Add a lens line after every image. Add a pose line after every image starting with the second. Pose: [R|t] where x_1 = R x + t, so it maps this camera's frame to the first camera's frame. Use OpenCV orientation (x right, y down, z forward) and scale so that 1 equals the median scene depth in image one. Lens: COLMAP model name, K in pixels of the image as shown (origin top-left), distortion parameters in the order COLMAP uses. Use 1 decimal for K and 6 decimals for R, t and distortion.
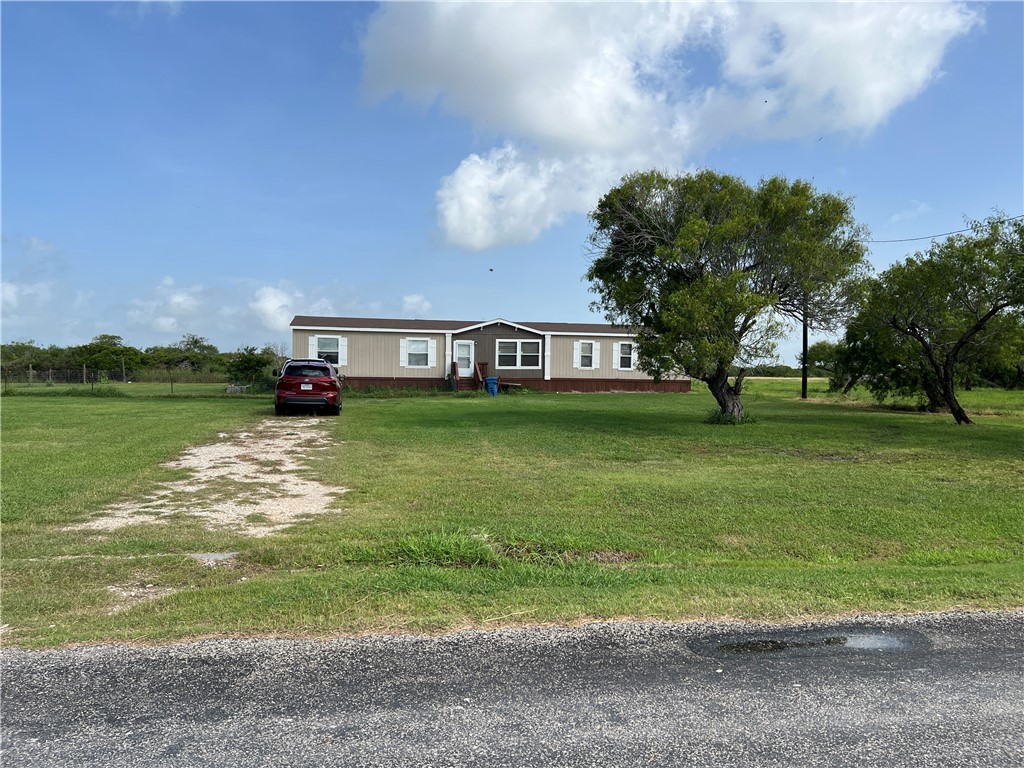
lens RADIAL K [[772.5, 0, 493.4], [0, 772.5, 426.8], [0, 0, 1]] dist [0.040045, -0.050835]
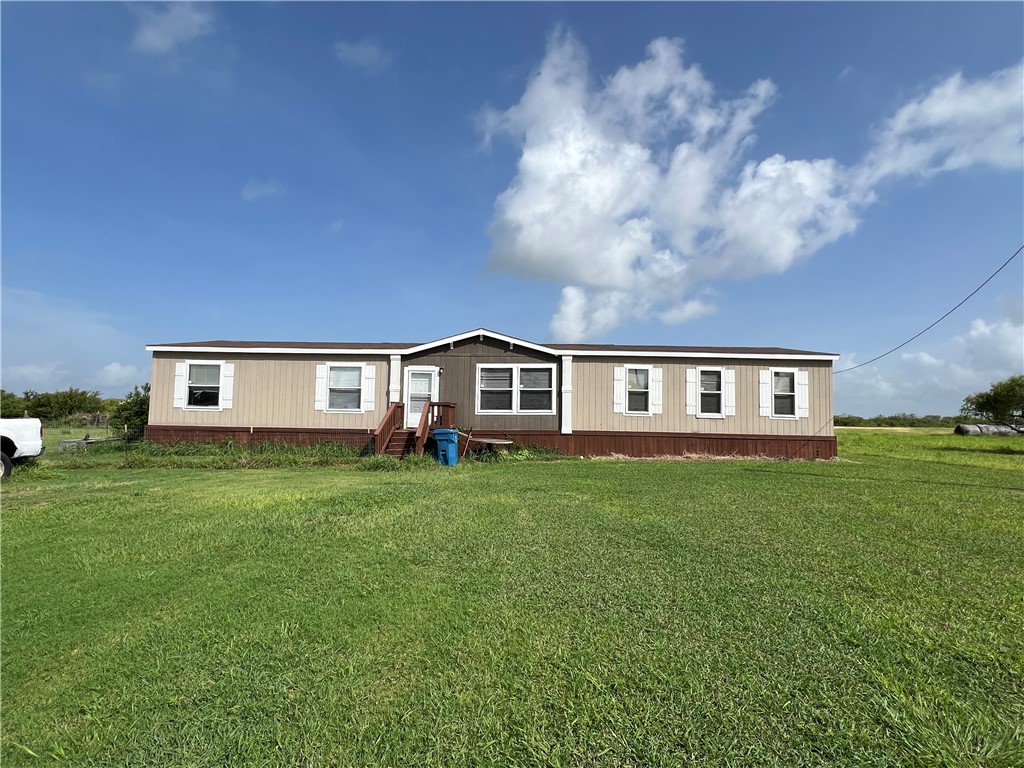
lens RADIAL K [[508.0, 0, 518.7], [0, 508.0, 385.8], [0, 0, 1]] dist [0.003595, 0.000140]
pose [[0.979613, -0.010713, -0.200610, 0.111057], [-0.017412, 0.990292, -0.137906, -0.043718], [0.200140, 0.138587, 0.969916, 0.627855]]
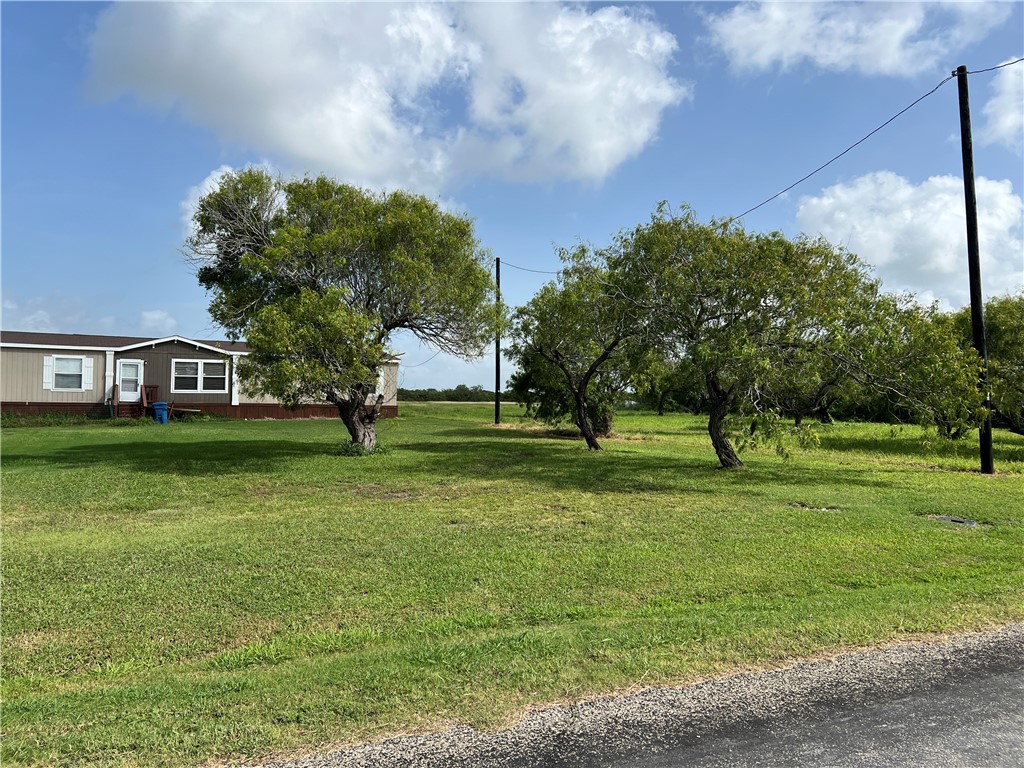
lens RADIAL K [[772.5, 0, 520.5], [0, 772.5, 381.9], [0, 0, 1]] dist [0.040045, -0.050835]
pose [[0.949402, 0.010041, 0.313902, 0.101633], [0.018031, 0.996098, -0.086398, -0.003829], [-0.313545, 0.087686, 0.945516, 0.041760]]
